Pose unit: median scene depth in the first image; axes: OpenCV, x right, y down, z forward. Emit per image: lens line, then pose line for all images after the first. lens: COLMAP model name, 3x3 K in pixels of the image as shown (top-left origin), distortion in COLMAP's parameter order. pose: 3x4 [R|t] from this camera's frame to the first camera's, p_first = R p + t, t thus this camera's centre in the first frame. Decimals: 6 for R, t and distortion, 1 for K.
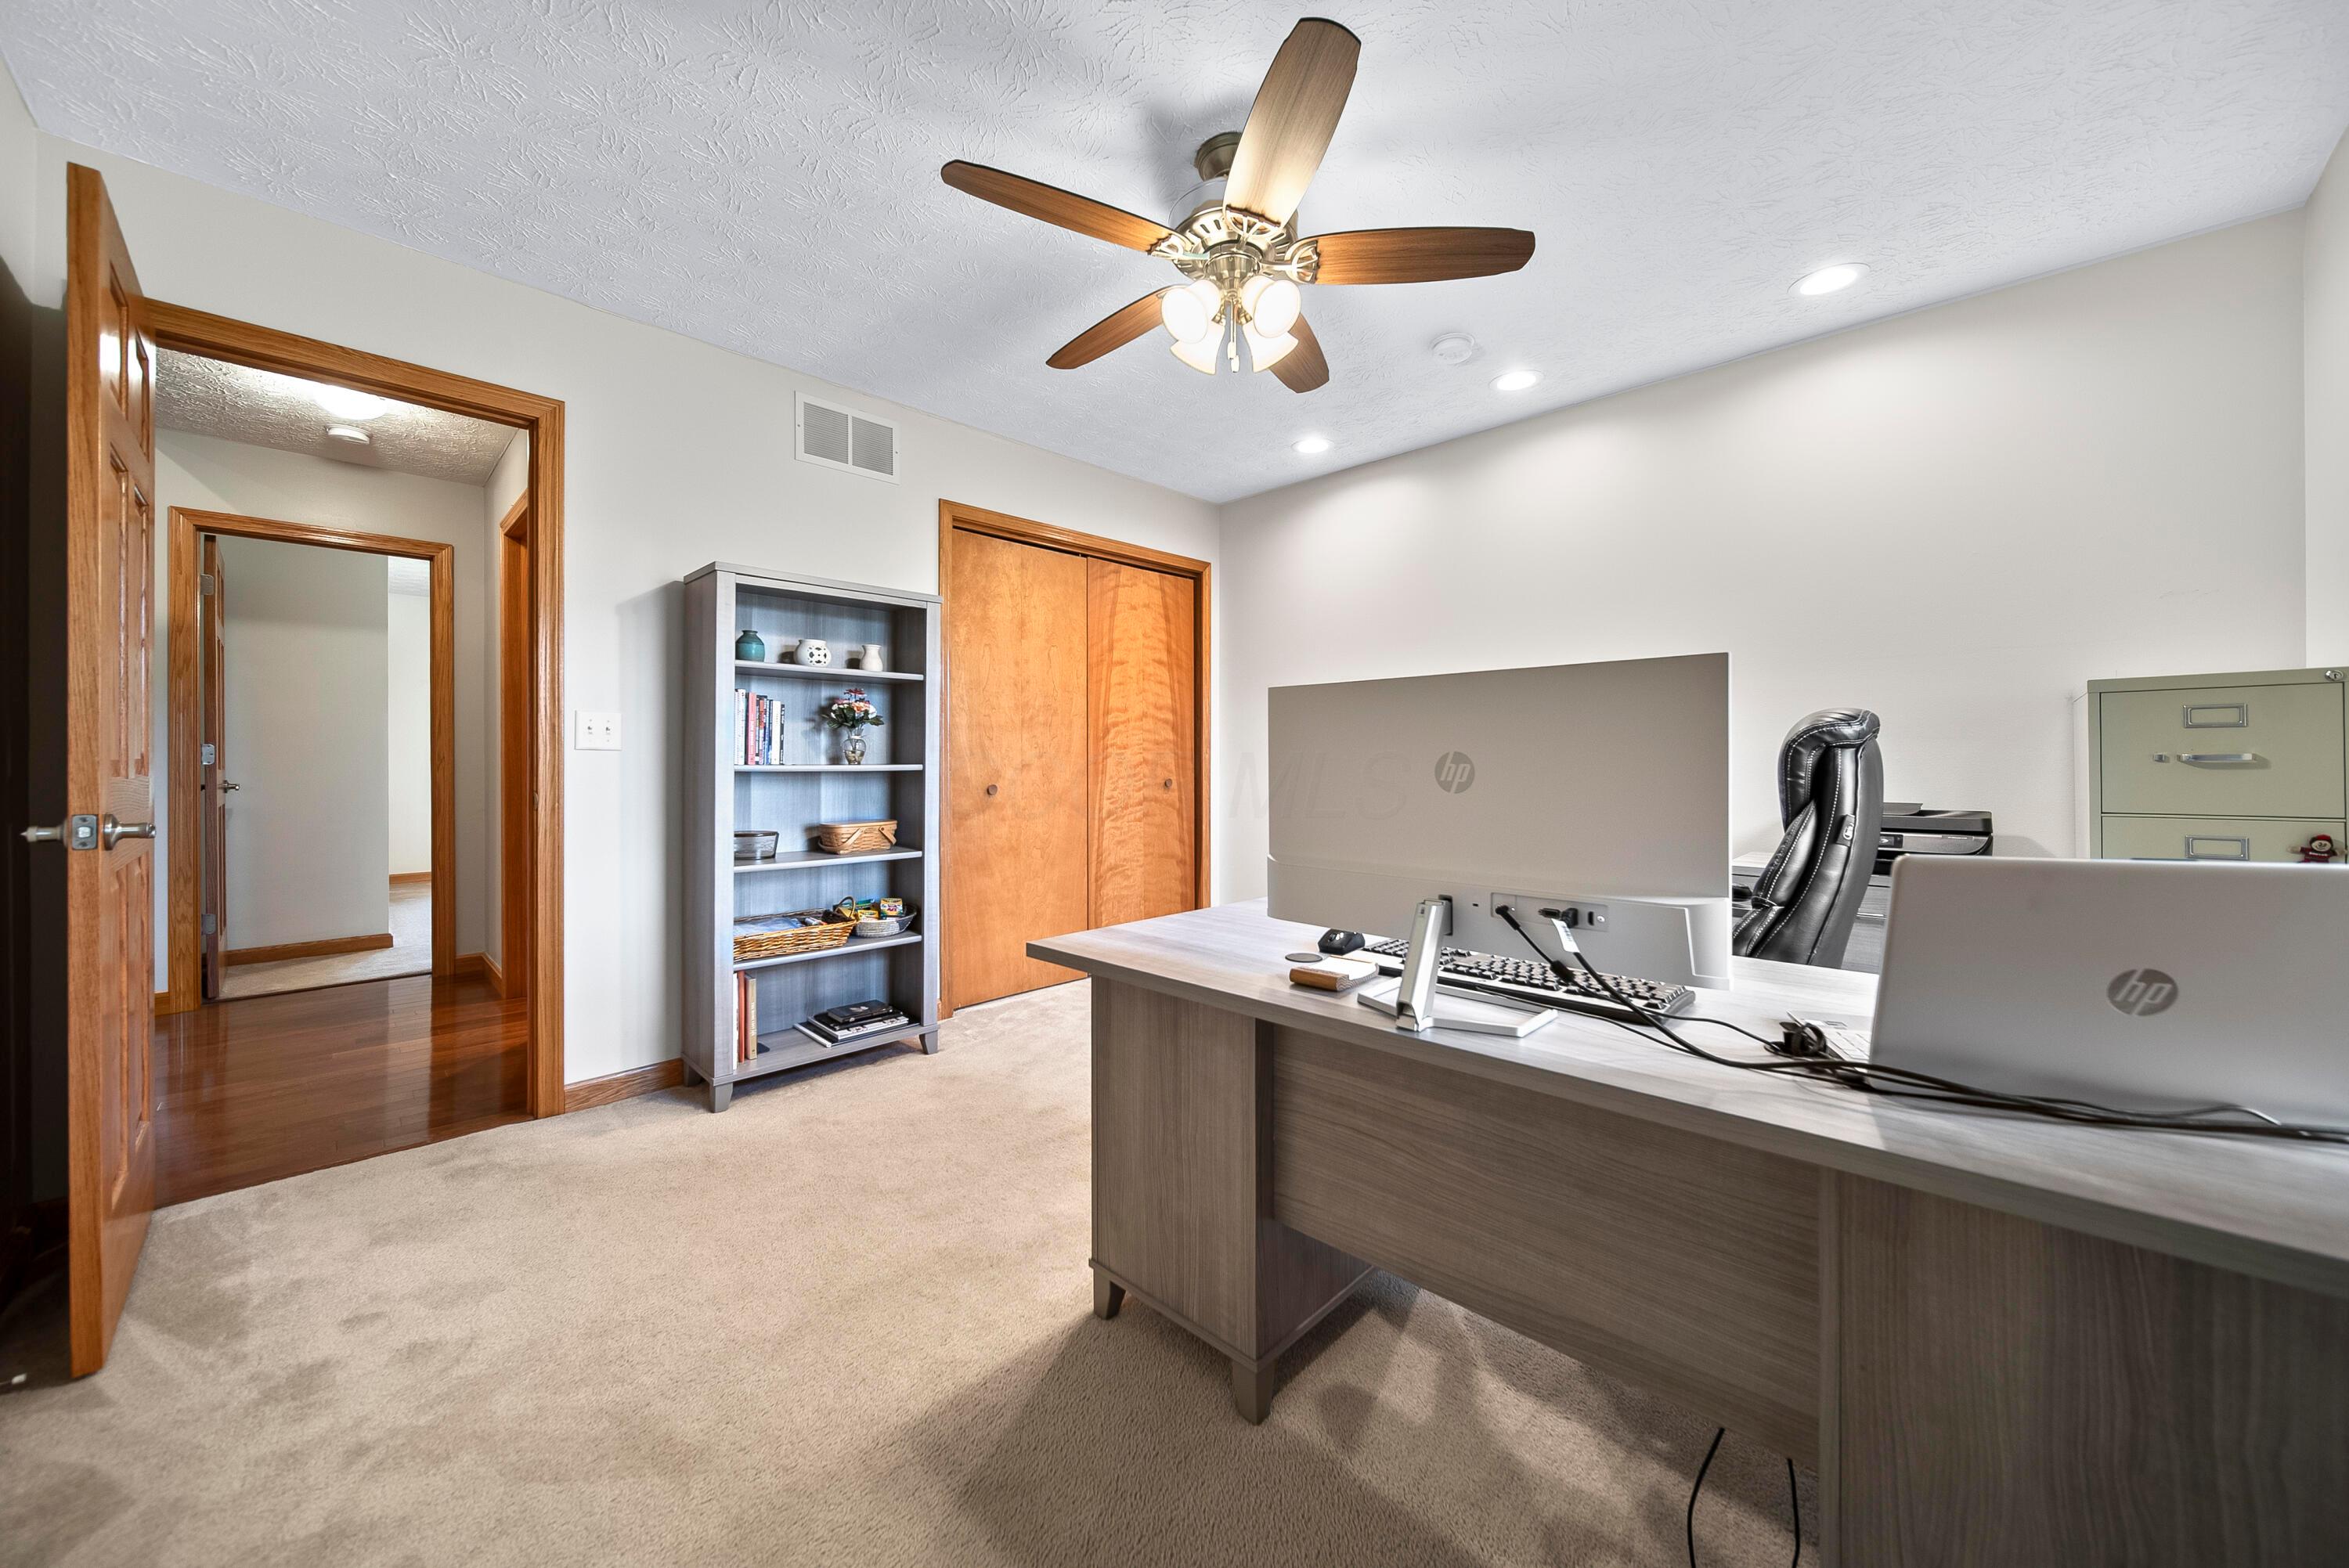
lens RADIAL K [[841.2, 0, 1172.6], [0, 841.2, 754.3], [0, 0, 1]] dist [0.000153, -0.000008]
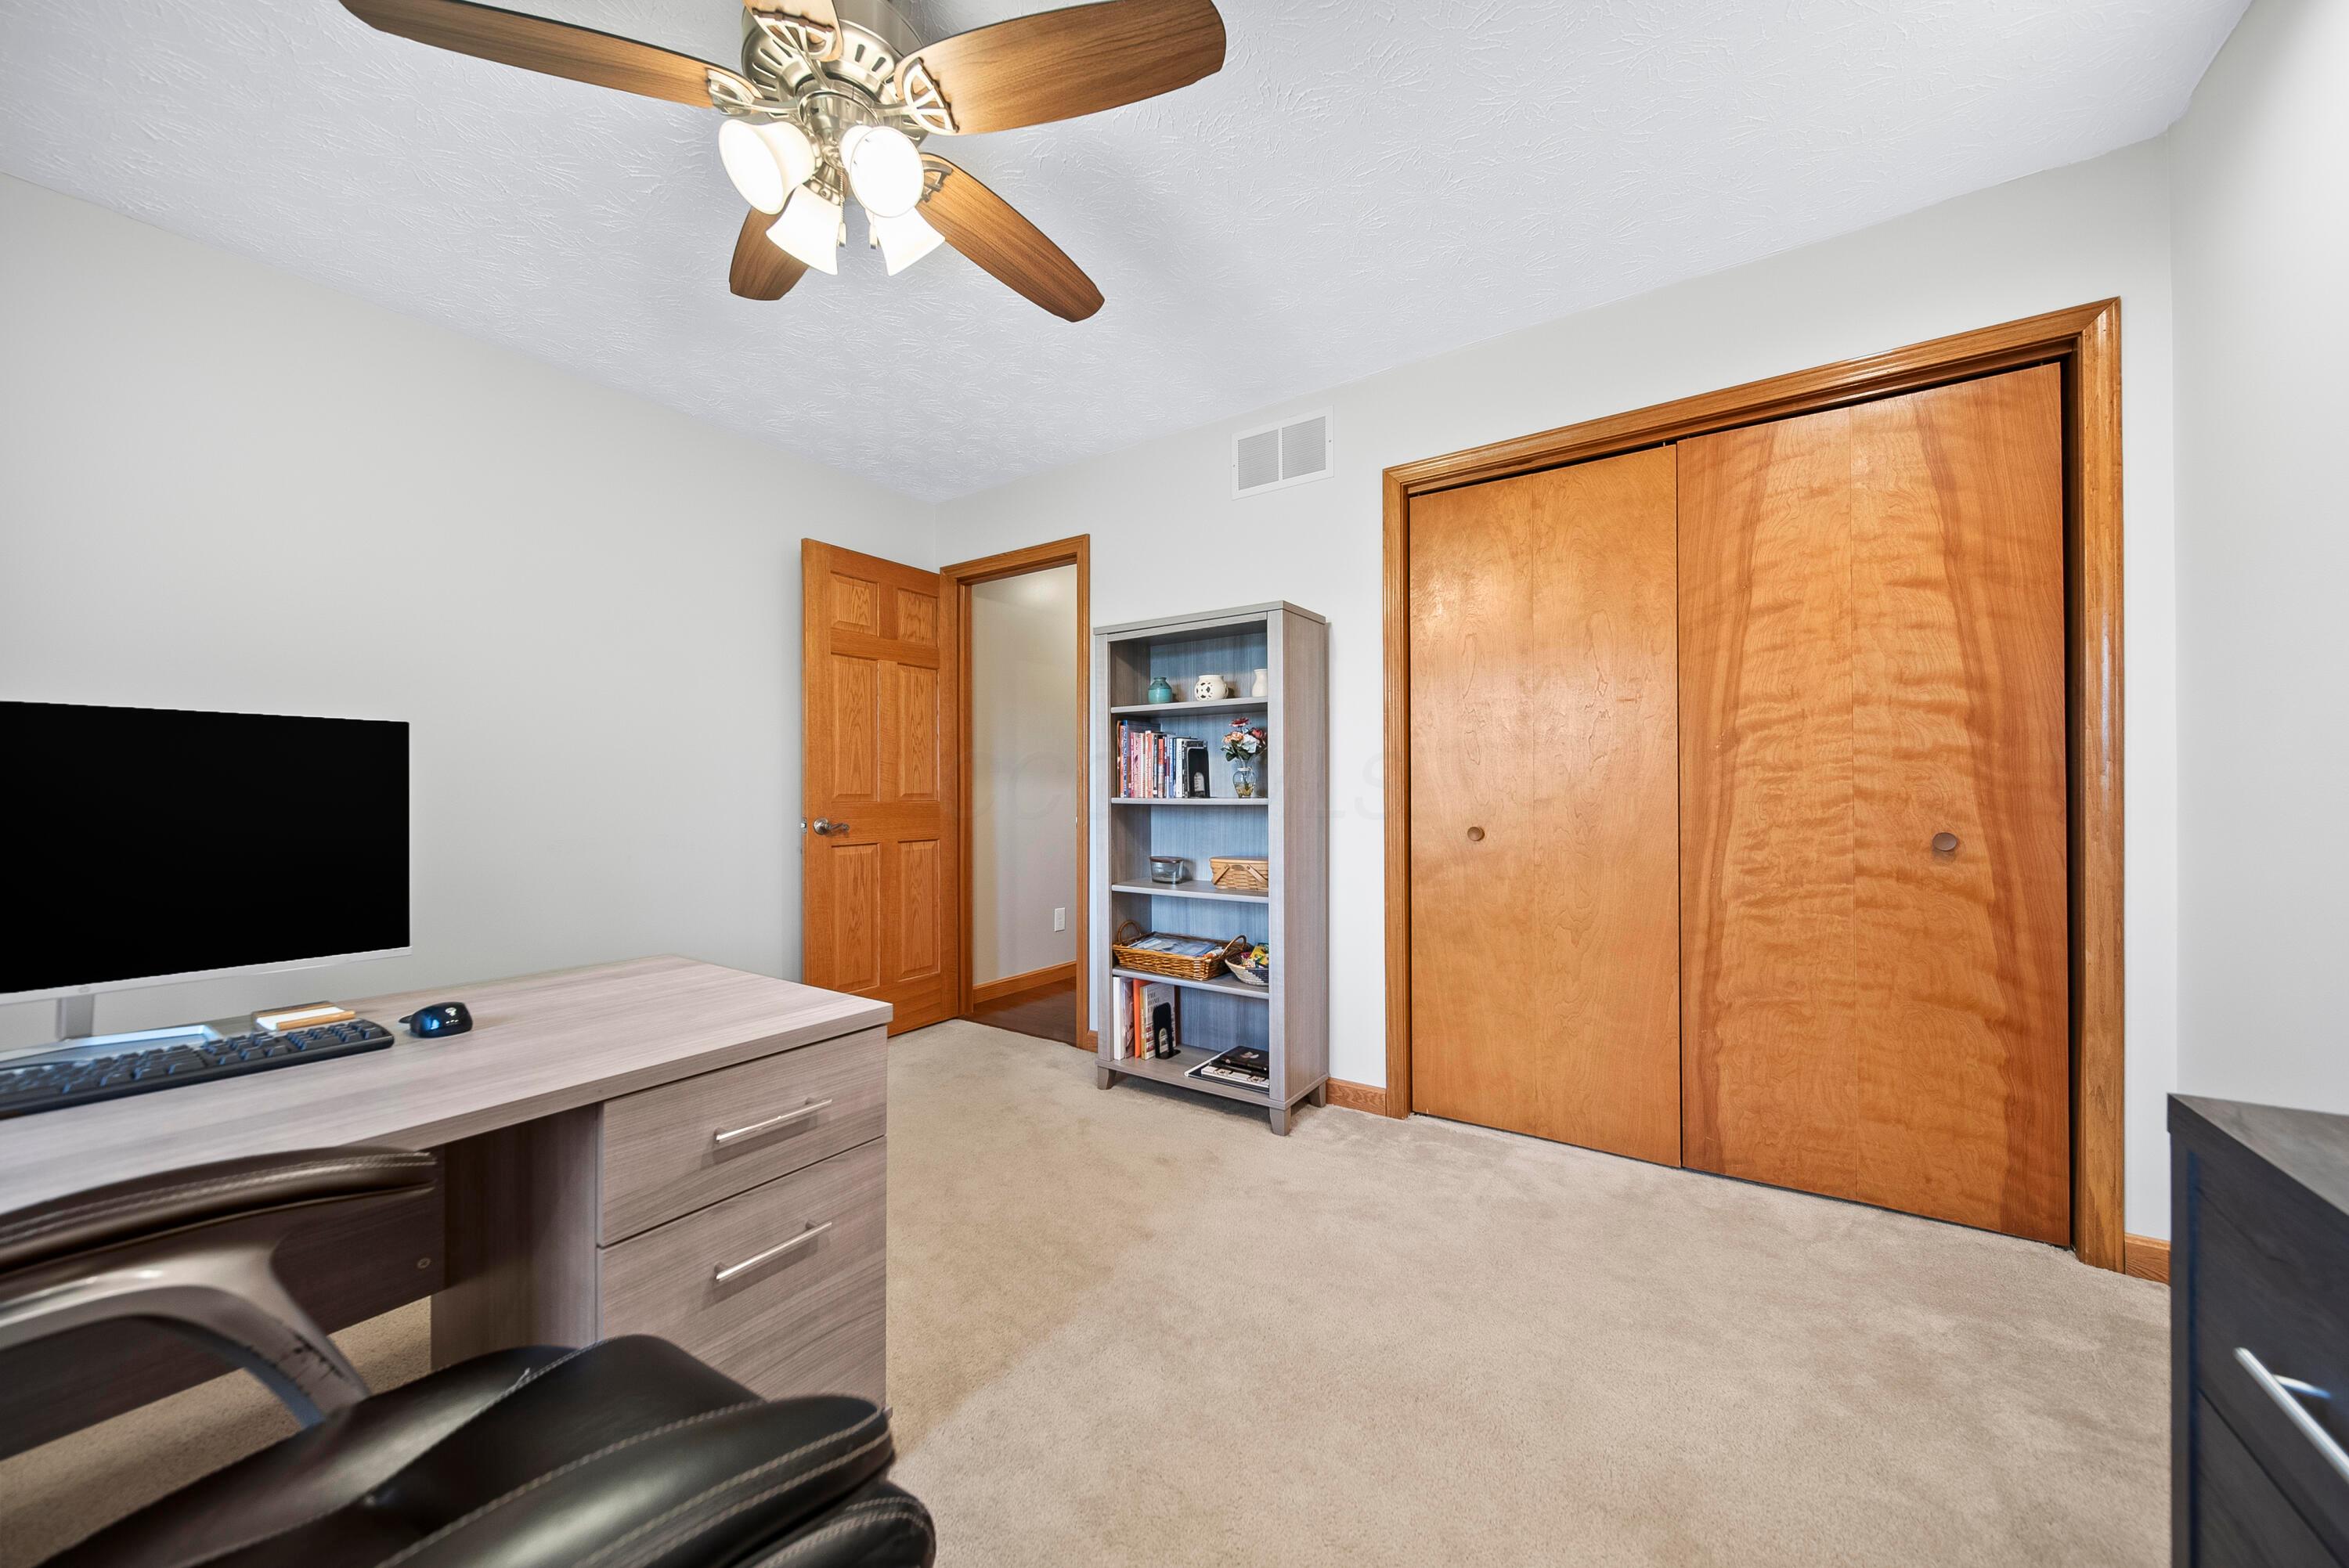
lens RADIAL K [[836.0, 0, 1180.4], [0, 836.0, 790.1], [0, 0, 1]] dist [0.000118, -0.000067]
pose [[0.178874, -0.006056, -0.983853, 0.393262], [0.007717, 0.999959, -0.004752, 0.005295], [0.983842, -0.006742, 0.178913, 0.547434]]
